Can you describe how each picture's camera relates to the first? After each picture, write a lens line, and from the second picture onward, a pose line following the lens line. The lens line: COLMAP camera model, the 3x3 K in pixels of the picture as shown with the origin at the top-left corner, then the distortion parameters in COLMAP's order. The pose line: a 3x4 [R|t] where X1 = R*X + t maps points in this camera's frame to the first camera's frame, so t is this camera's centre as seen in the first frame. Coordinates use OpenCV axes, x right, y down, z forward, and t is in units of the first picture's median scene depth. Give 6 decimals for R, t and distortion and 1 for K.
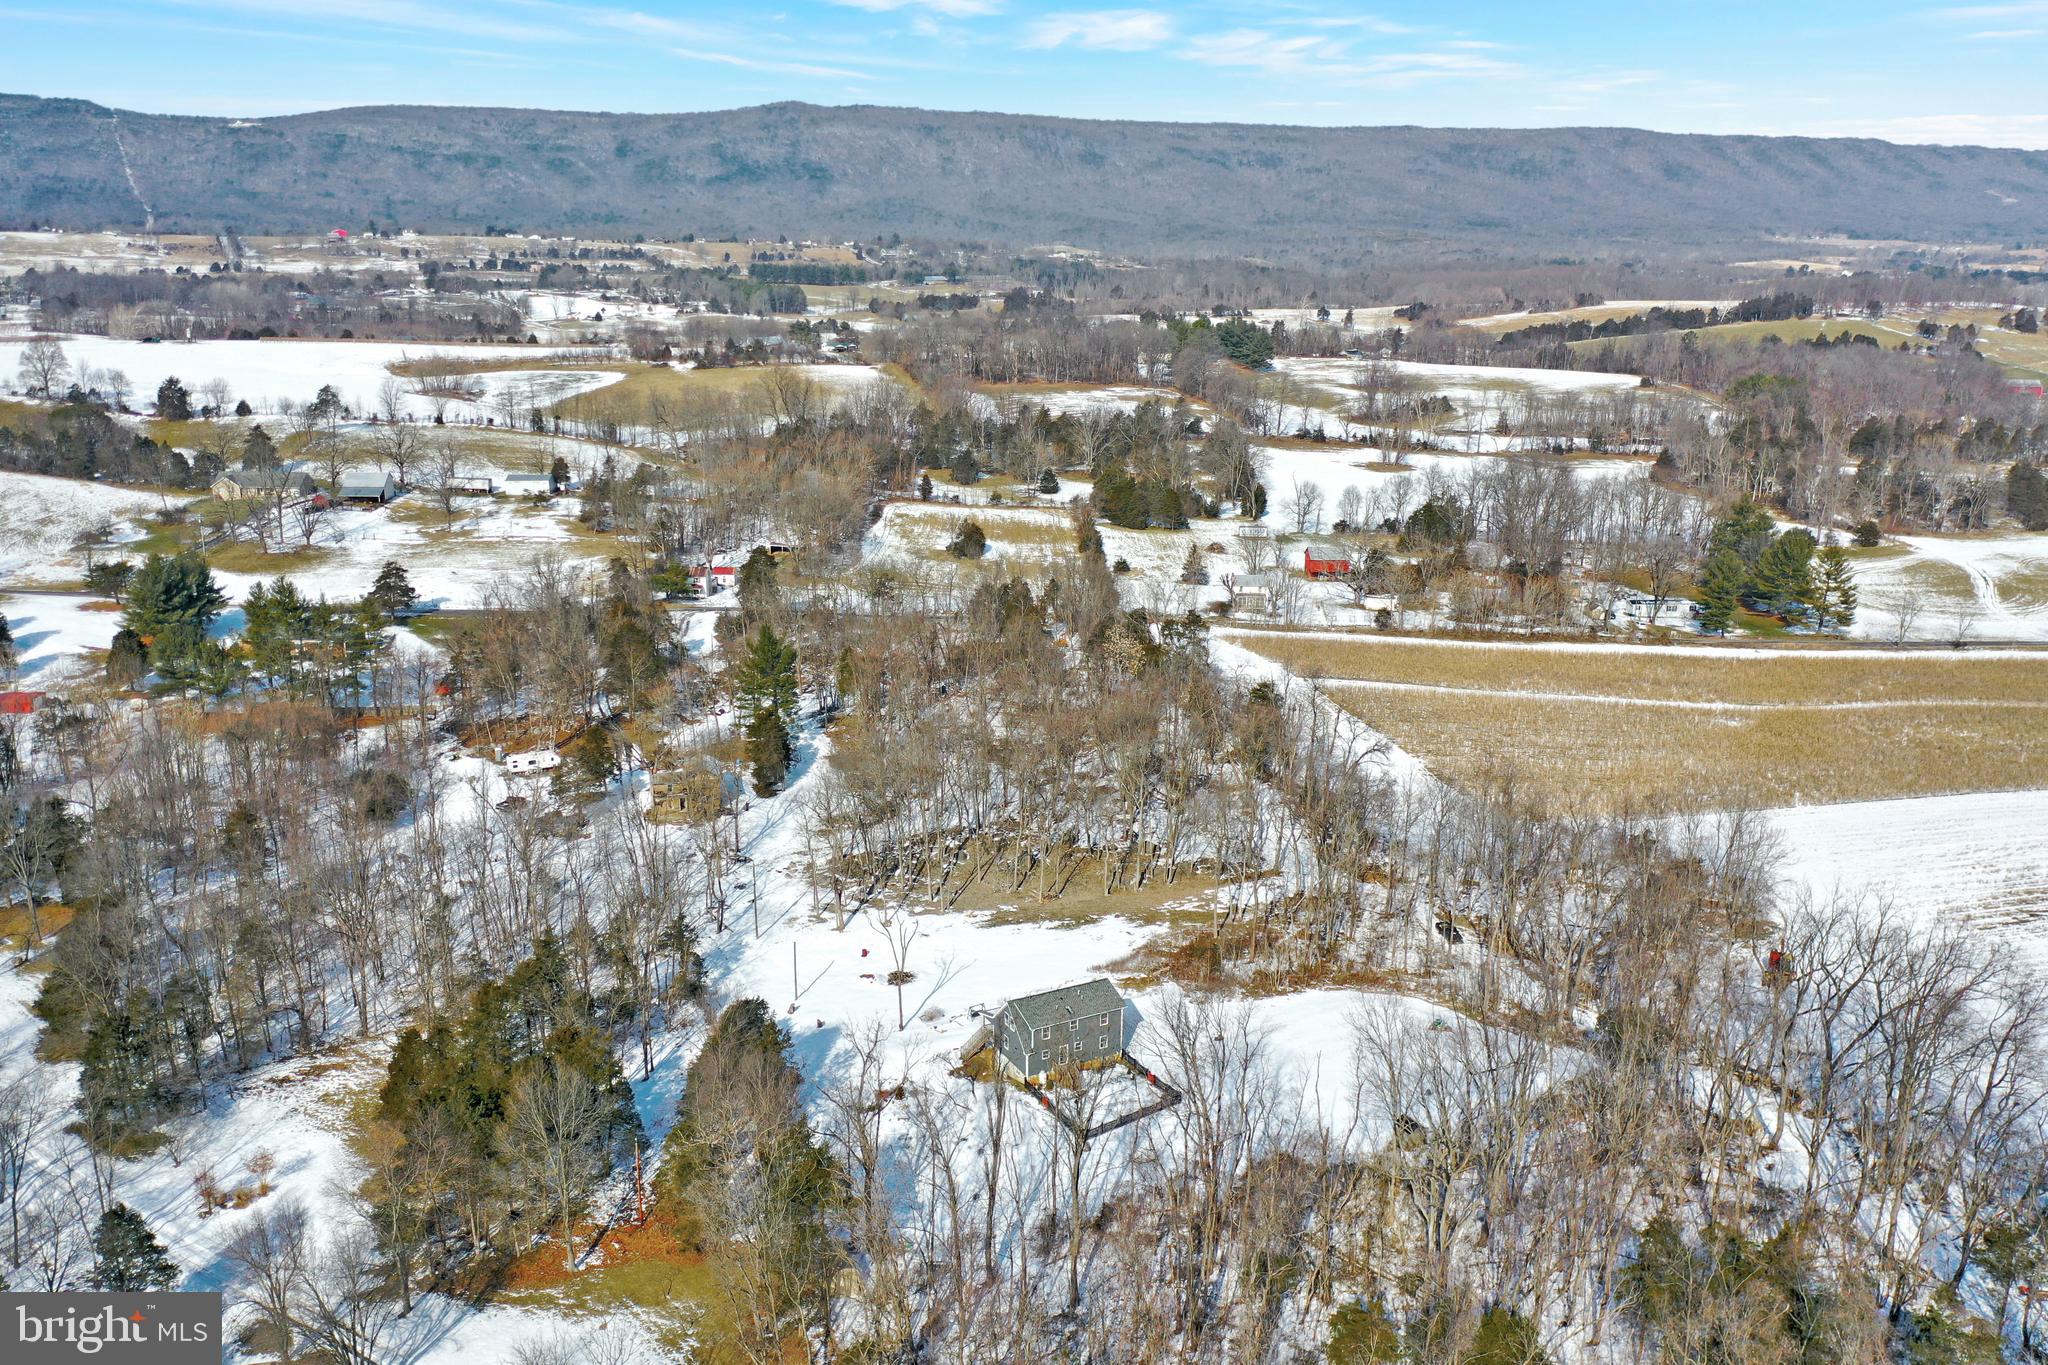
lens RADIAL K [[1610.7, 0, 1021.5], [0, 1610.7, 674.5], [0, 0, 1]] dist [-0.010286, 0.002386]
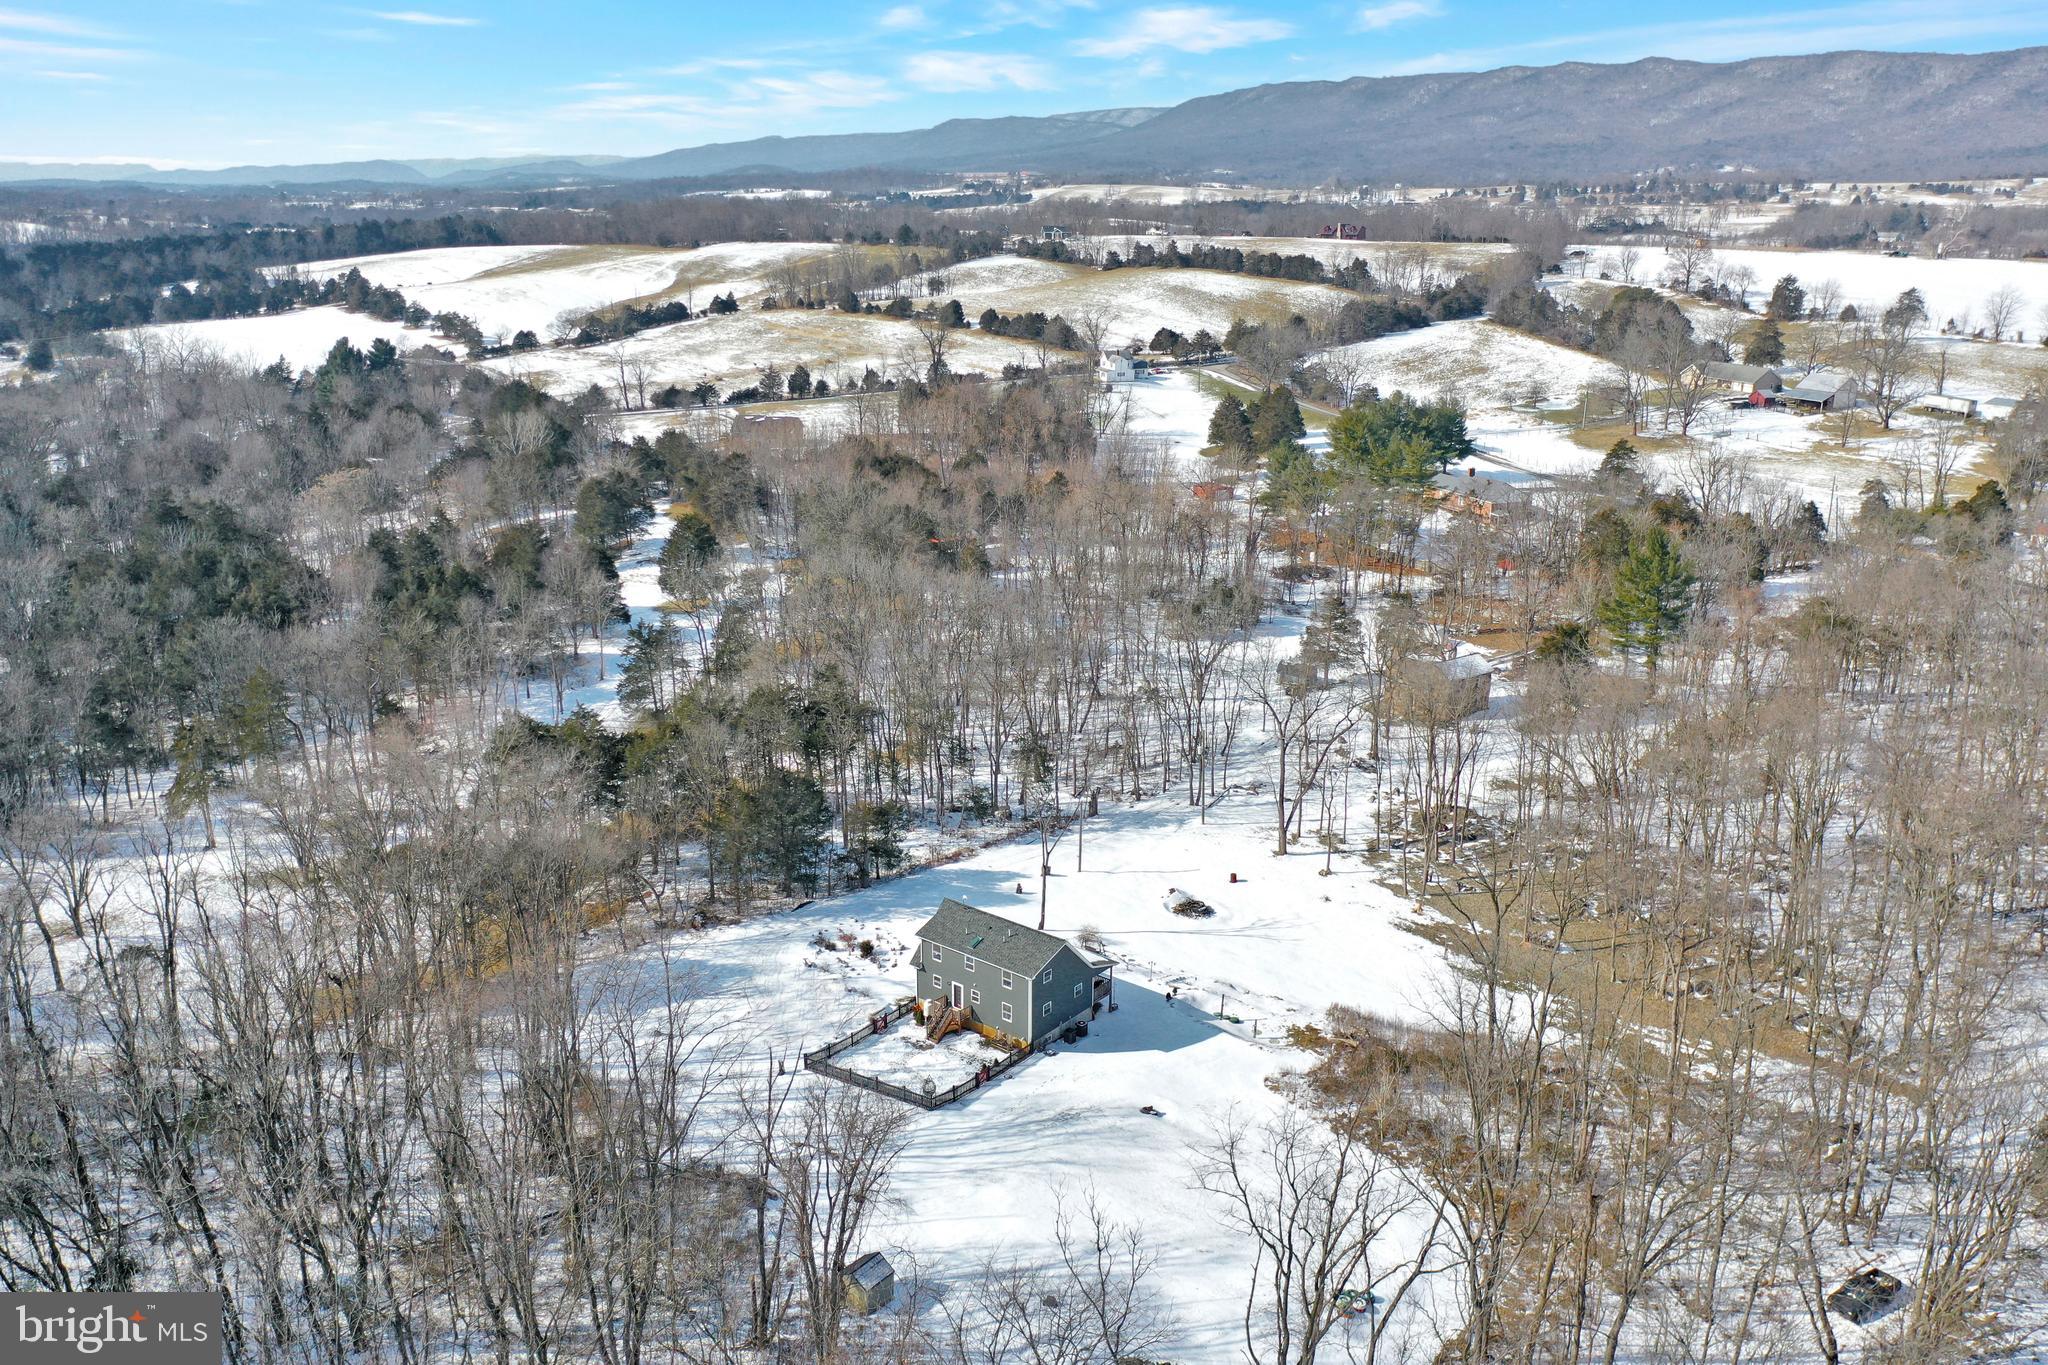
lens RADIAL K [[1610.7, 0, 1012.5], [0, 1610.7, 681.2], [0, 0, 1]] dist [-0.010286, 0.002386]
pose [[0.382634, 0.257125, -0.887399, 0.172758], [-0.238981, 0.955349, 0.173769, -0.008919], [0.892457, 0.145581, 0.426997, 0.184013]]
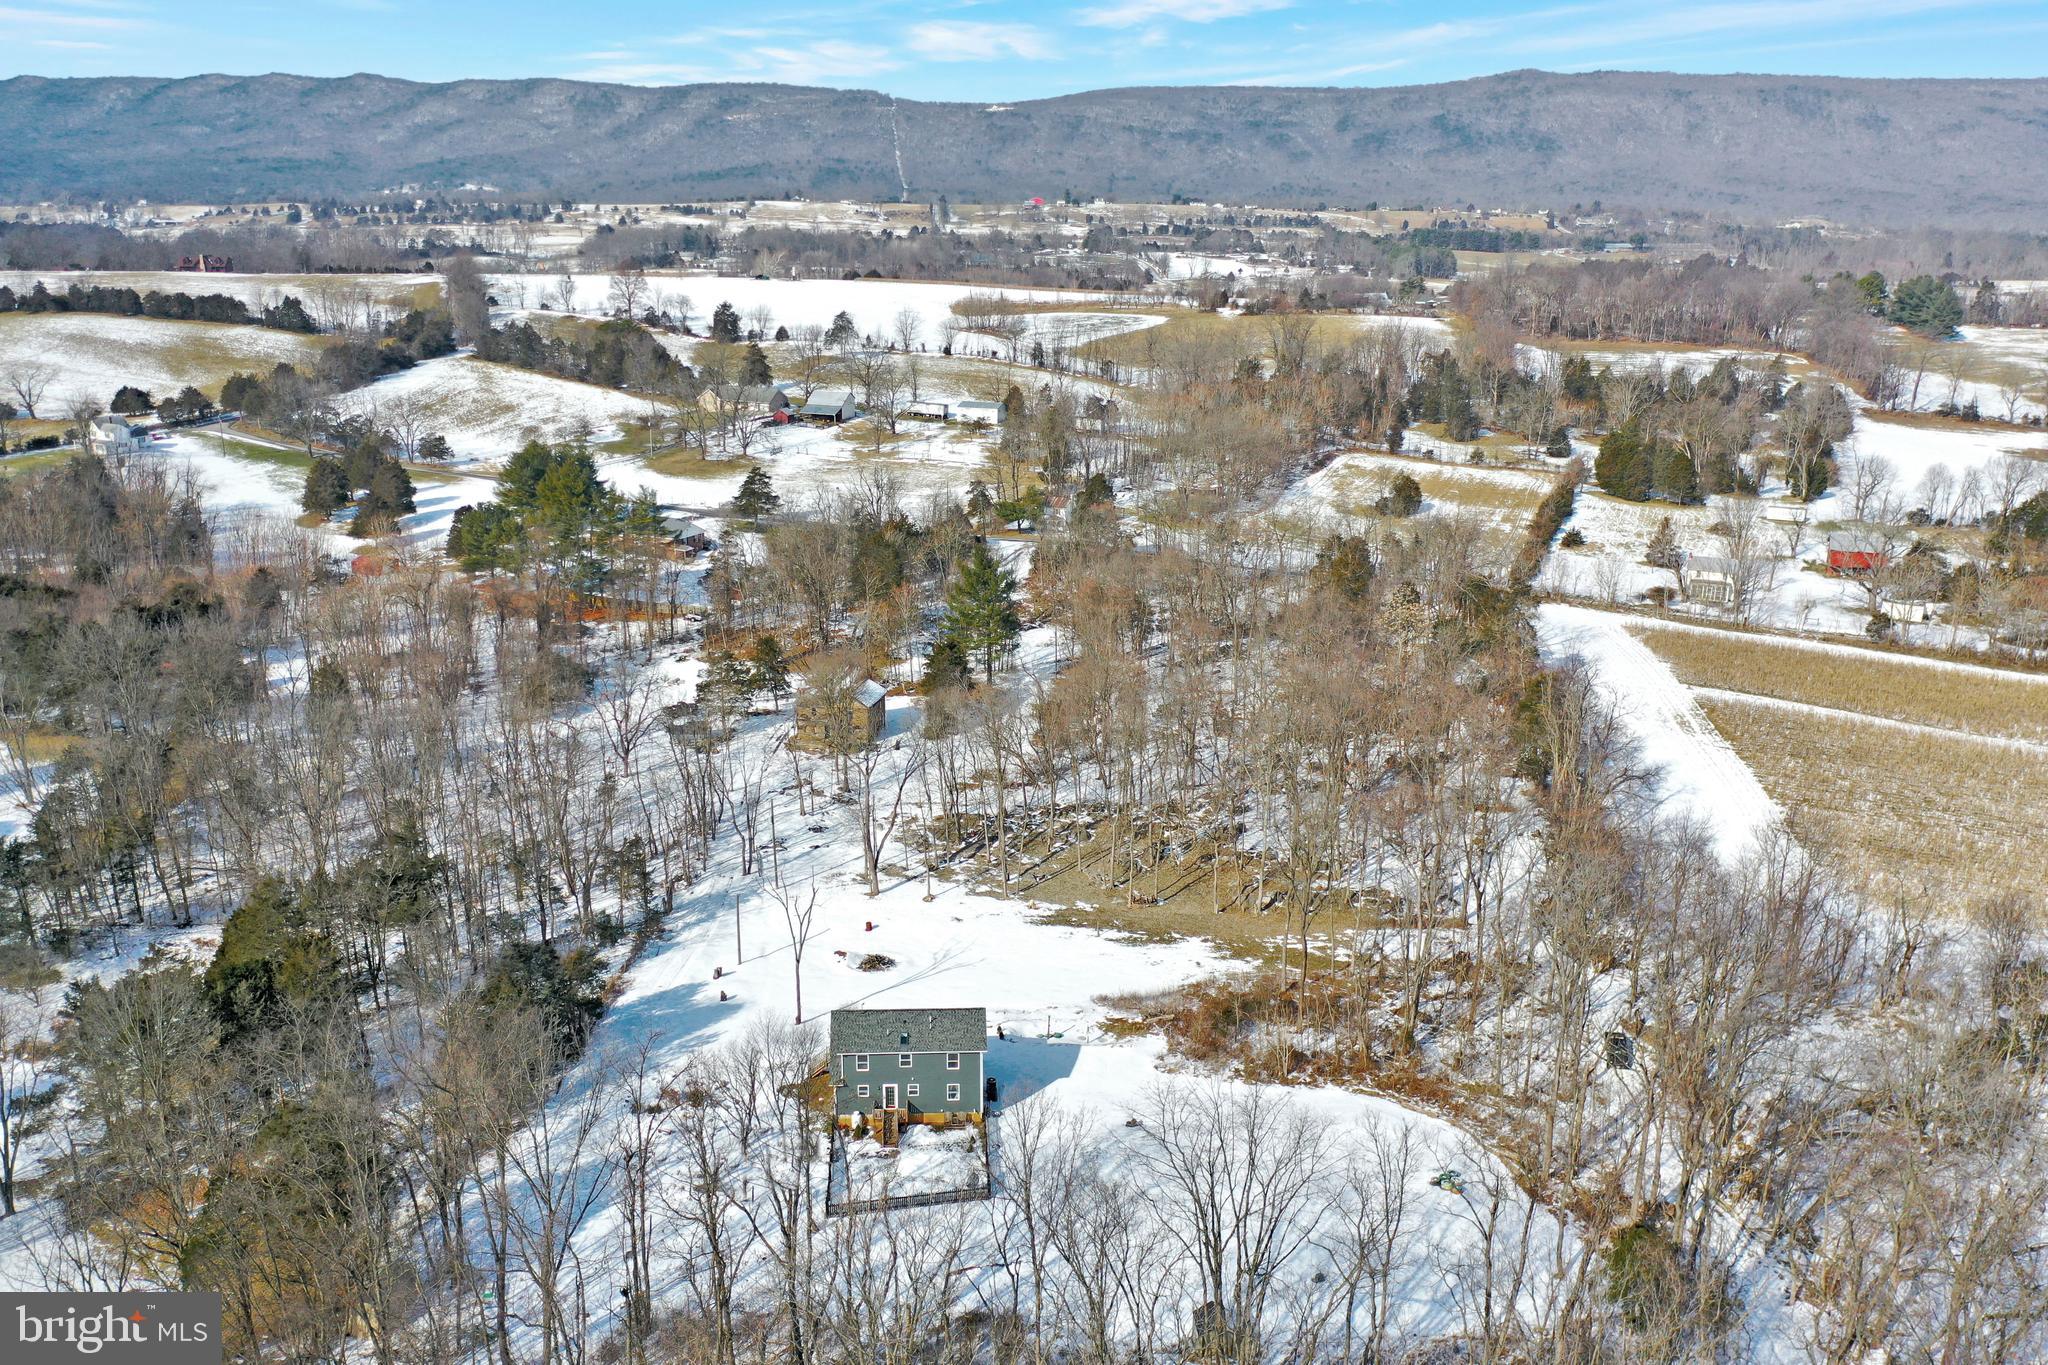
lens RADIAL K [[1610.7, 0, 1017.5], [0, 1610.7, 681.7], [0, 0, 1]] dist [-0.010286, 0.002386]
pose [[0.905075, 0.115047, -0.409393, 0.096170], [-0.109355, 0.993300, 0.037377, 0.003287], [0.410950, 0.010940, 0.911592, 0.092525]]
